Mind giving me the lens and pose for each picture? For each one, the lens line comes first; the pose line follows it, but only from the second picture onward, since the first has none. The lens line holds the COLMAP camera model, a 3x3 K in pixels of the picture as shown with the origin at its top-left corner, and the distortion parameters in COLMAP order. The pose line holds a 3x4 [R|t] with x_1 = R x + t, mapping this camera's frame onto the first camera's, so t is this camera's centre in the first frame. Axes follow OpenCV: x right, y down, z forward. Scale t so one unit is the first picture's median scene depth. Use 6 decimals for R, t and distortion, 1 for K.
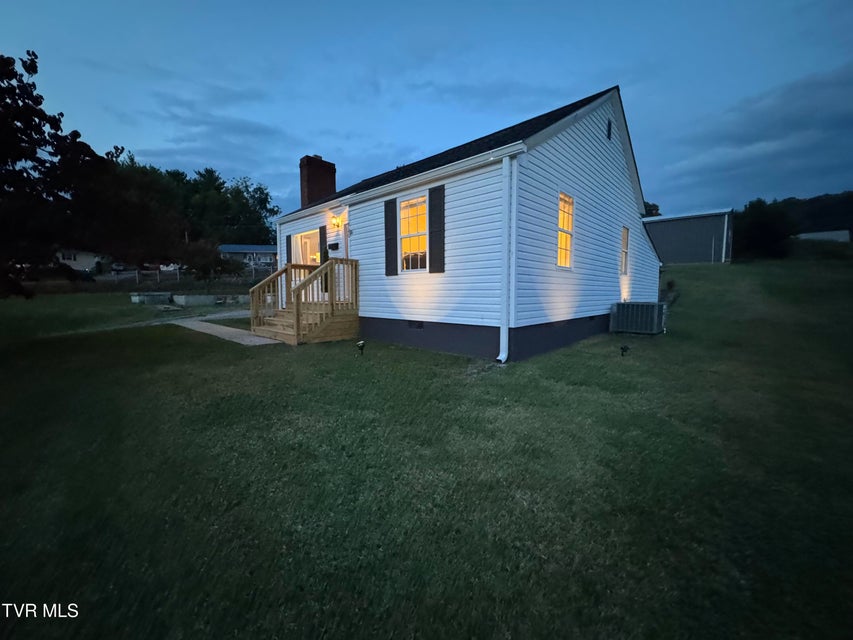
lens RADIAL K [[340.6, 0, 429.7], [0, 340.6, 322.2], [0, 0, 1]] dist [-0.007221, 0.001778]
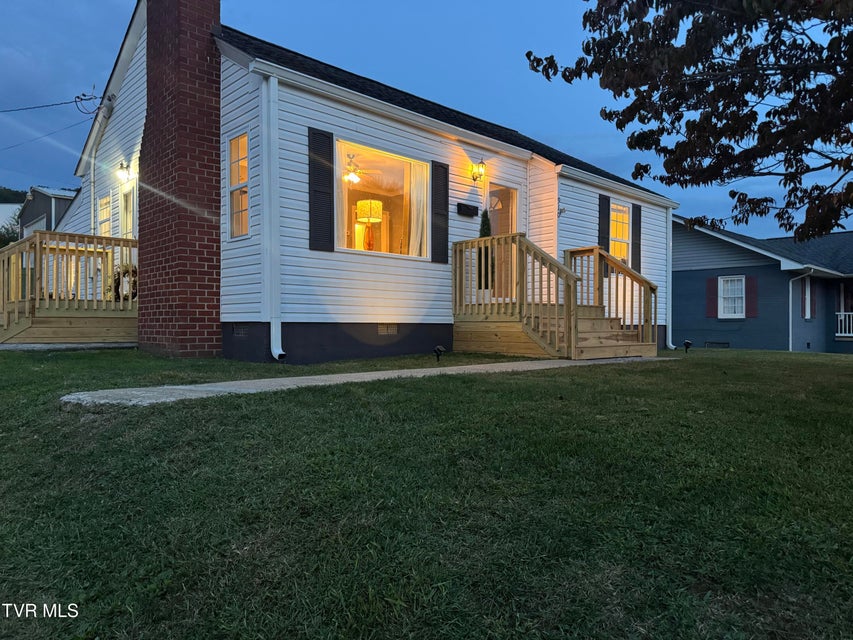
lens RADIAL K [[600.6, 0, 430.9], [0, 600.6, 327.8], [0, 0, 1]] dist [0.068104, -0.083549]
pose [[0.059991, -0.001343, 0.998198, -1.824433], [0.085631, 0.996320, -0.003806, -0.037446], [-0.994519, 0.085705, 0.059885, 1.433707]]
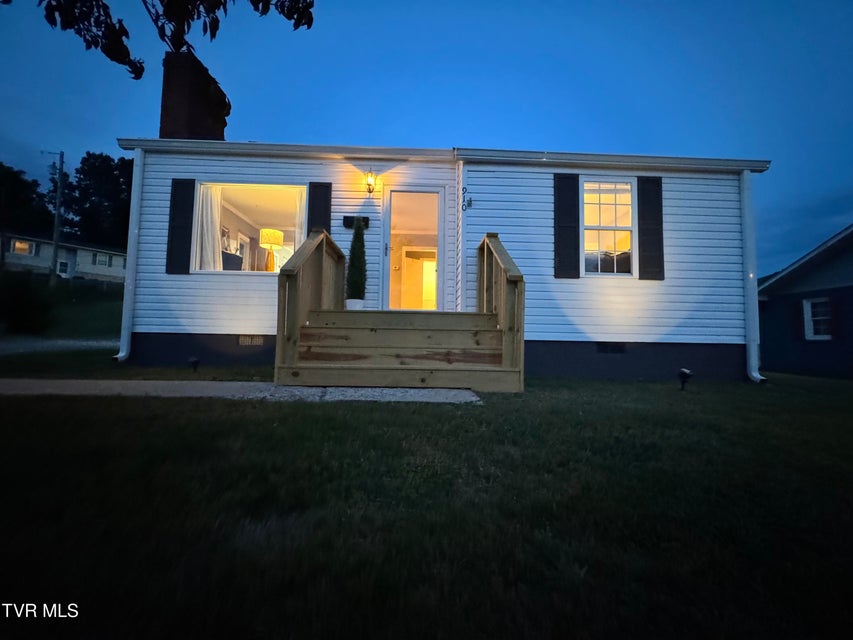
lens RADIAL K [[340.6, 0, 423.3], [0, 340.6, 321.5], [0, 0, 1]] dist [-0.007221, 0.001778]
pose [[0.716392, 0.054784, 0.695543, -0.828989], [0.040775, 0.991921, -0.120126, 0.021357], [-0.696505, 0.114418, 0.708371, 0.757186]]
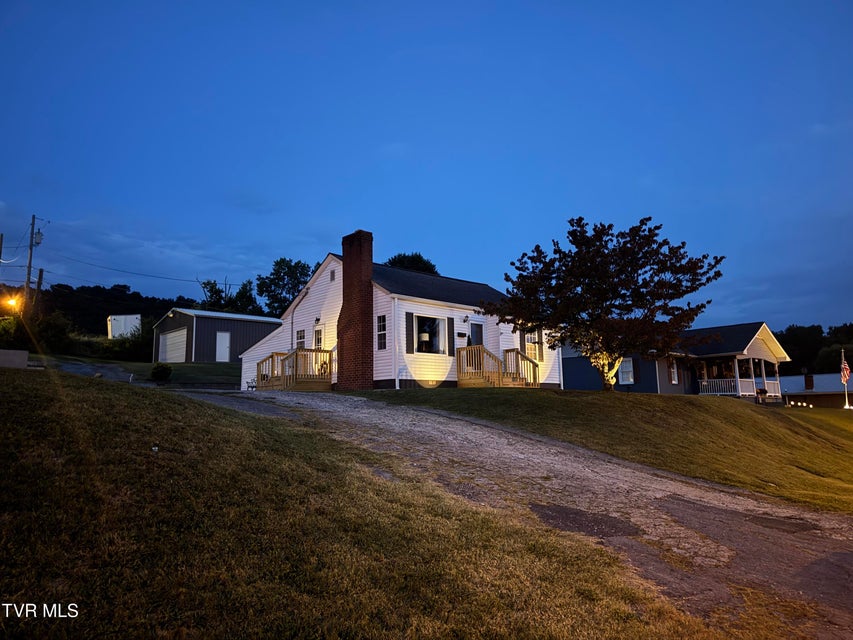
lens RADIAL K [[600.6, 0, 429.3], [0, 600.6, 319.1], [0, 0, 1]] dist [0.068104, -0.083549]
pose [[0.065823, 0.150366, 0.986437, -3.894682], [0.105689, 0.981969, -0.156737, 0.127930], [-0.992218, 0.114572, 0.048744, 1.415330]]
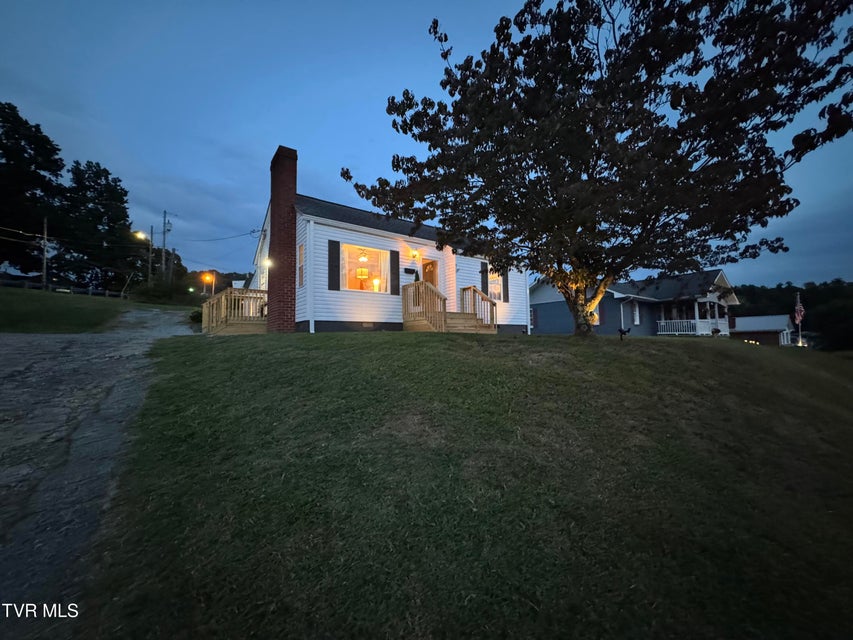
lens RADIAL K [[340.6, 0, 429.6], [0, 340.6, 323.8], [0, 0, 1]] dist [-0.007221, 0.001778]
pose [[0.177888, 0.049265, 0.982817, -2.106918], [0.102922, 0.992337, -0.068370, 0.090854], [-0.978654, 0.113316, 0.171454, 1.035386]]
